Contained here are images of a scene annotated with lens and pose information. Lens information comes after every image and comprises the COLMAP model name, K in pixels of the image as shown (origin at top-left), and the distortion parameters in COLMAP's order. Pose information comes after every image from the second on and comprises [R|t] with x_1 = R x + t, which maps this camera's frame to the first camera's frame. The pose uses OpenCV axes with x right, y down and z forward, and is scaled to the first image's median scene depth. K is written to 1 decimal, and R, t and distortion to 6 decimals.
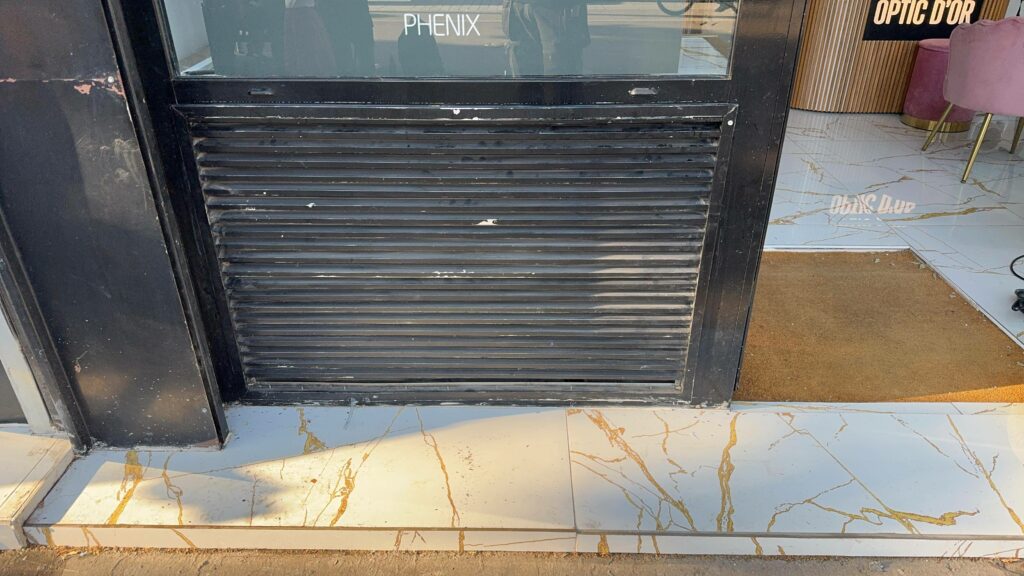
lens RADIAL K [[718.3, 0, 512.0], [0, 718.3, 288.0], [0, 0, 1]] dist [-0.049129, -0.001498]
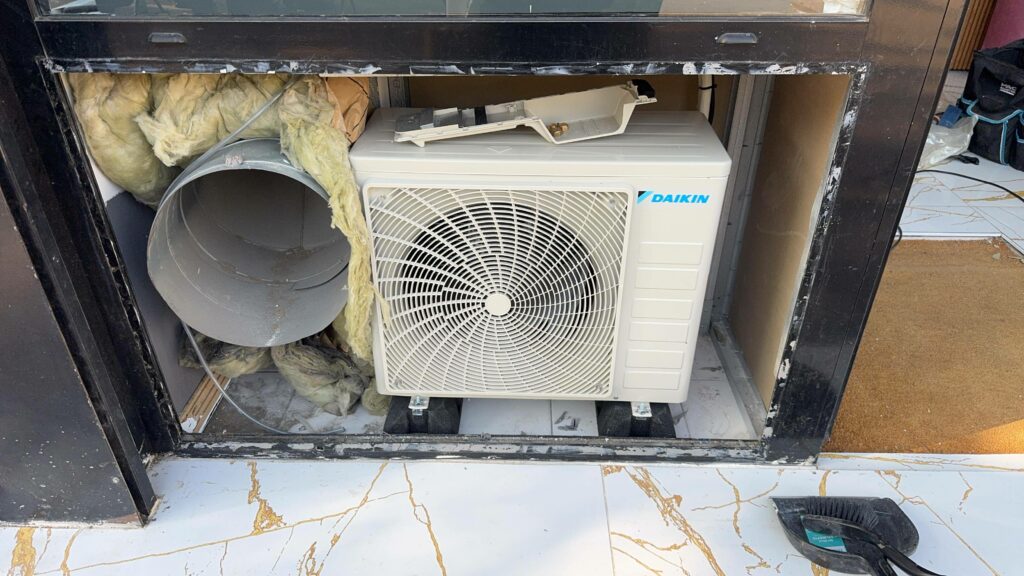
lens RADIAL K [[718.3, 0, 512.0], [0, 718.3, 288.0], [0, 0, 1]] dist [-0.049129, -0.001498]
pose [[0.999993, 0.002779, 0.002307, -0.023395], [-0.002917, 0.998070, 0.062037, -0.070401], [-0.002130, -0.062043, 0.998071, 0.274330]]
